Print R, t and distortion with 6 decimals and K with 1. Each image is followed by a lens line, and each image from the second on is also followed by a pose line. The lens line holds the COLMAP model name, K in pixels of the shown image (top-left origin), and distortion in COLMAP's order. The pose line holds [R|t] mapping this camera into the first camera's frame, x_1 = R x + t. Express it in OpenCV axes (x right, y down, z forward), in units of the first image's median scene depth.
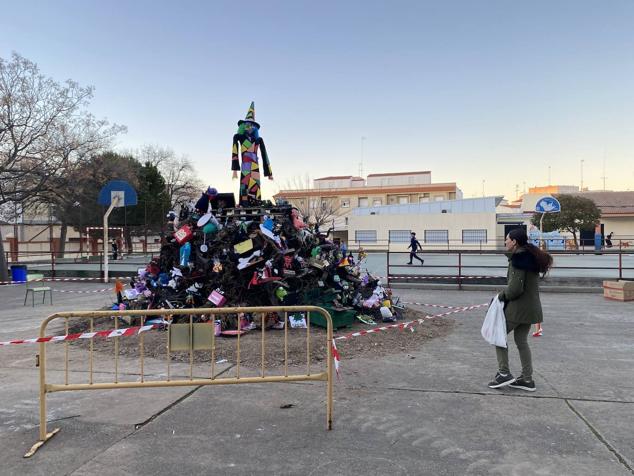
lens RADIAL K [[485.9, 0, 318.2], [0, 485.9, 238.2], [0, 0, 1]] dist [0.043411, -0.060124]
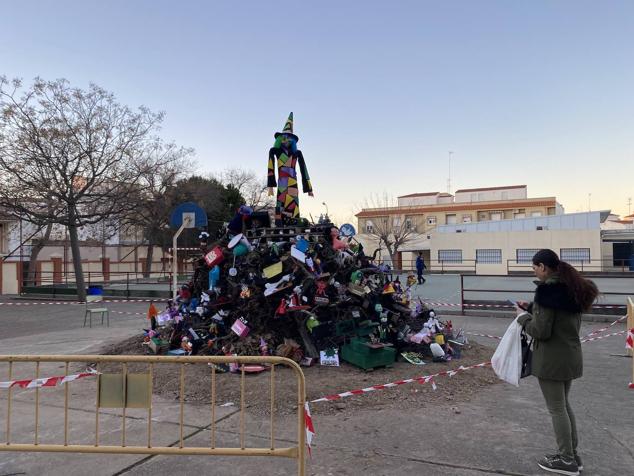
lens RADIAL K [[485.9, 0, 314.8], [0, 485.9, 240.8], [0, 0, 1]] dist [0.043411, -0.060124]
pose [[0.981573, -0.007468, -0.190940, 0.077017], [0.001037, 0.999430, -0.033754, -0.005655], [0.191083, 0.032934, 0.981021, 0.106618]]
